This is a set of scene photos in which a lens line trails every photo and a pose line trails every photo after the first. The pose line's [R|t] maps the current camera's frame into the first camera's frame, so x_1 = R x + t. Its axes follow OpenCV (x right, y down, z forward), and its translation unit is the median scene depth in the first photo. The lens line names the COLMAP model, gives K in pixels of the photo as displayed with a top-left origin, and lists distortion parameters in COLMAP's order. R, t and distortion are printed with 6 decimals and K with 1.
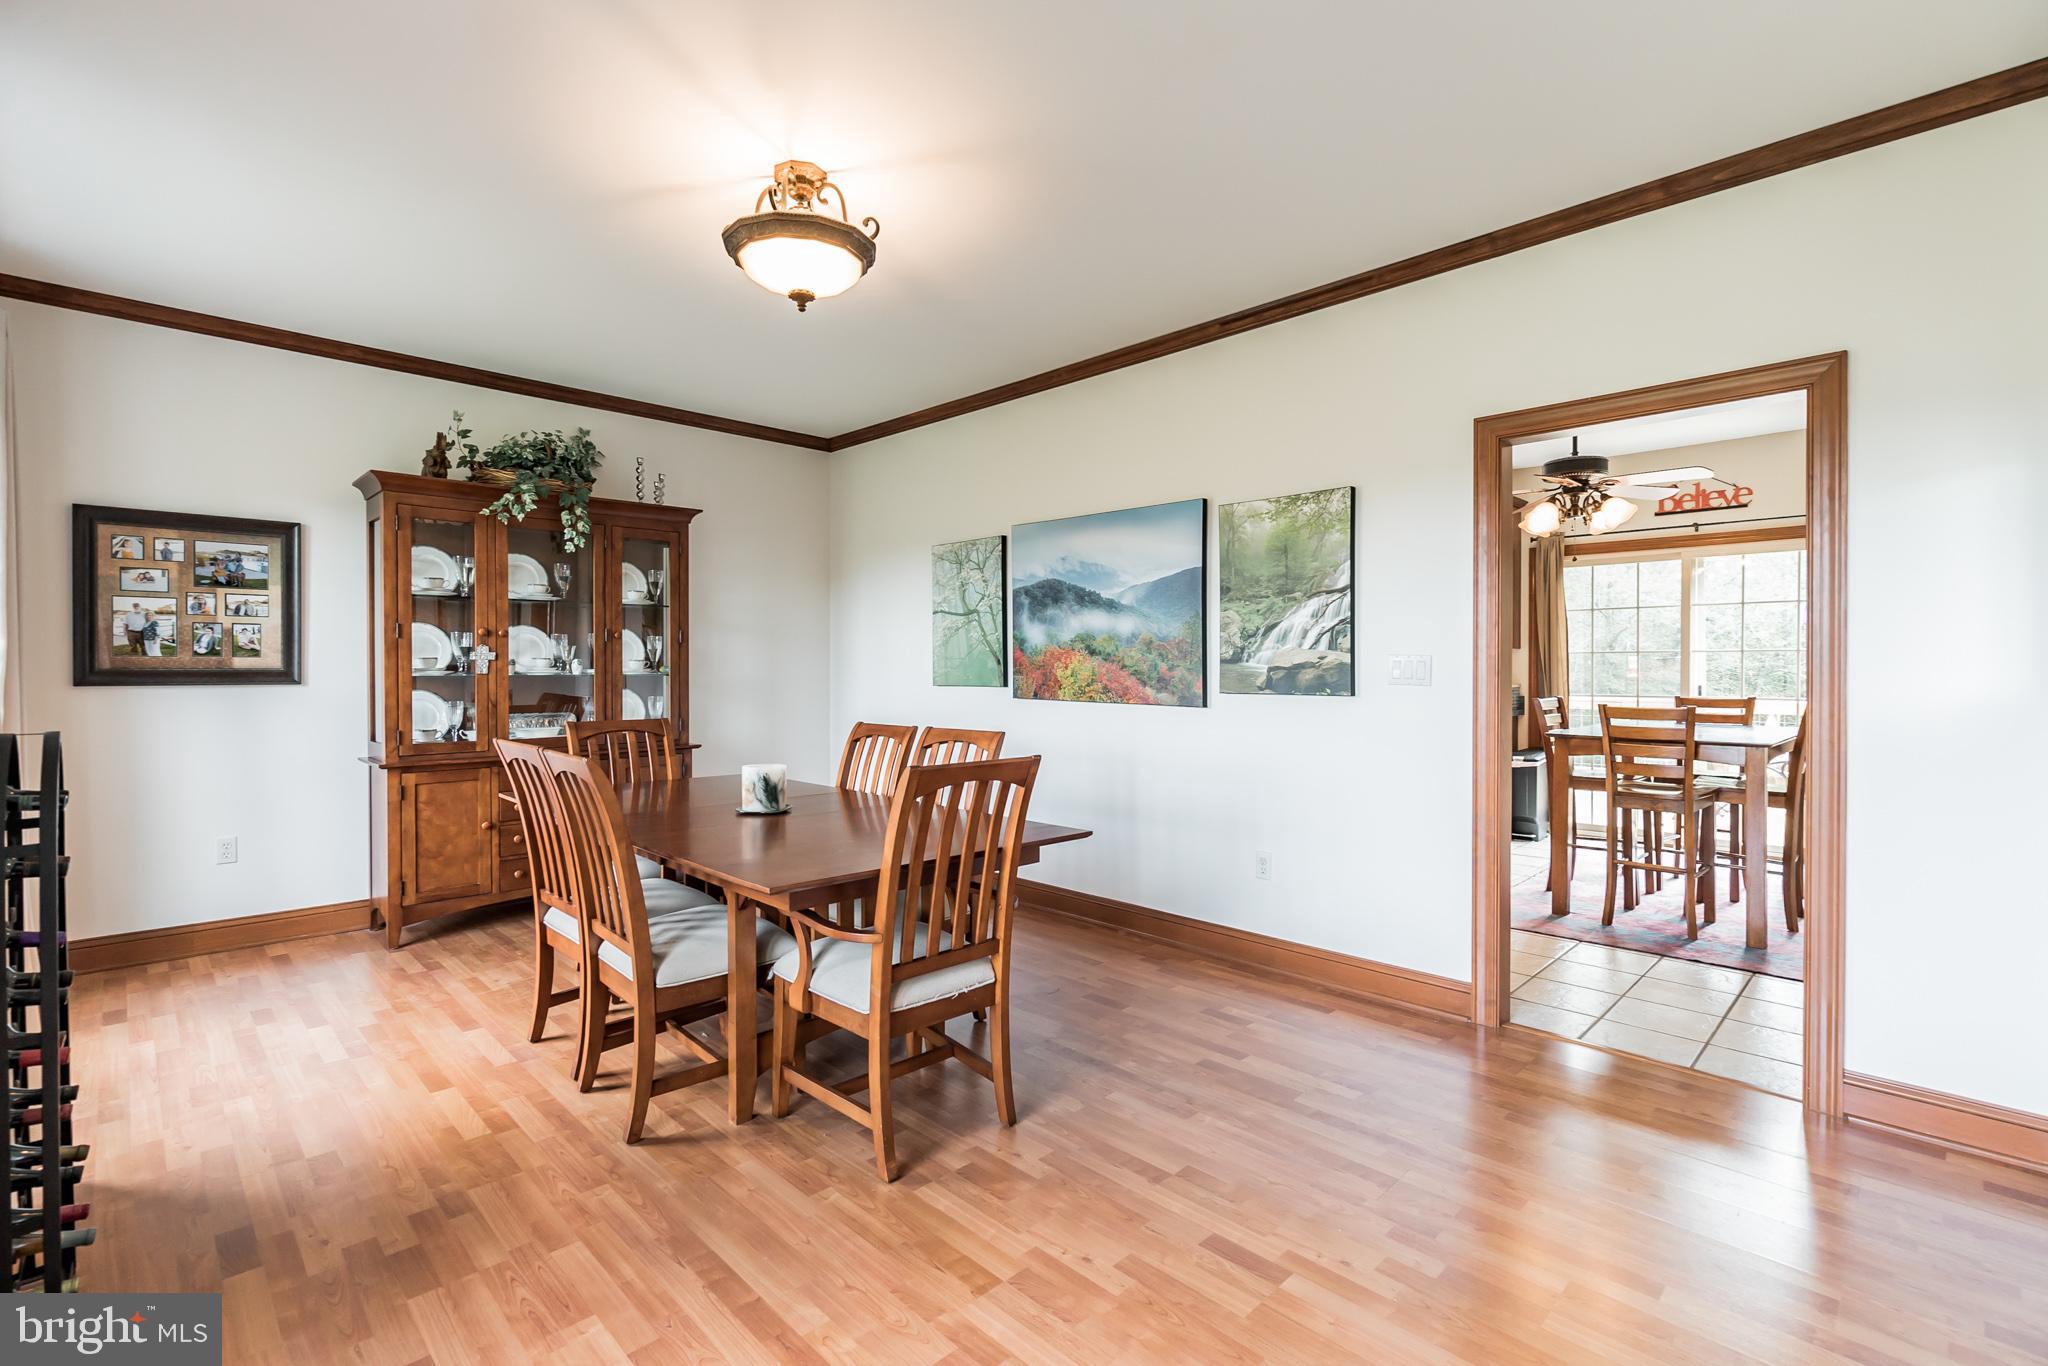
lens RADIAL K [[926.7, 0, 1026.0], [0, 926.7, 674.8], [0, 0, 1]] dist [-0.002736, -0.000022]
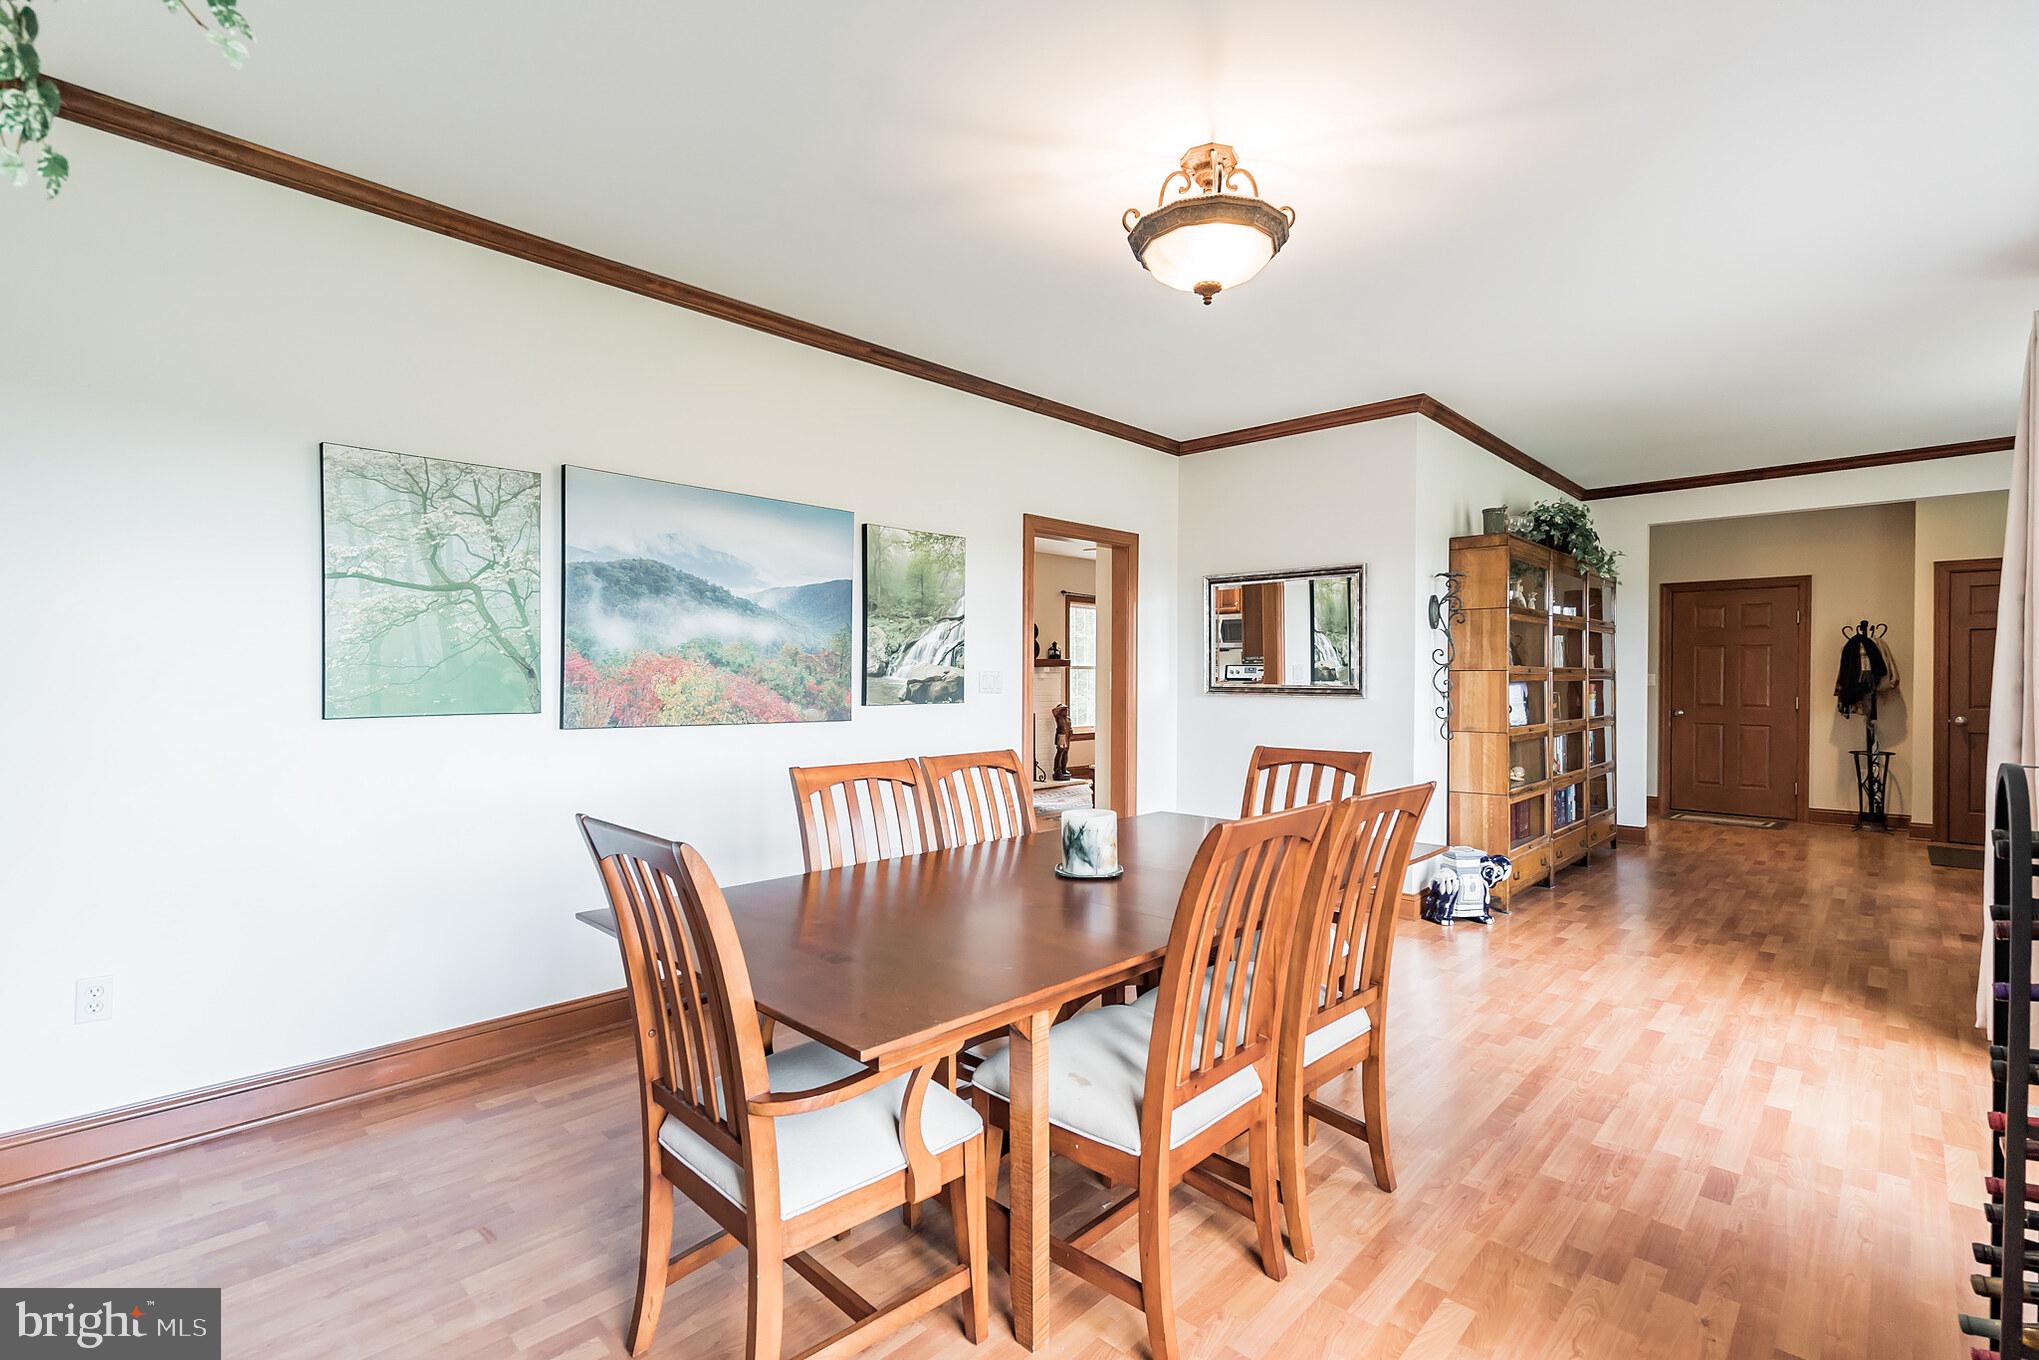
lens RADIAL K [[931.4, 0, 1028.4], [0, 931.4, 681.0], [0, 0, 1]] dist [-0.010205, -0.000237]
pose [[-0.034420, -0.001533, 0.999406, -0.783013], [0.012097, 0.999925, 0.001950, -0.007186], [-0.999334, 0.012157, -0.034398, 0.808037]]
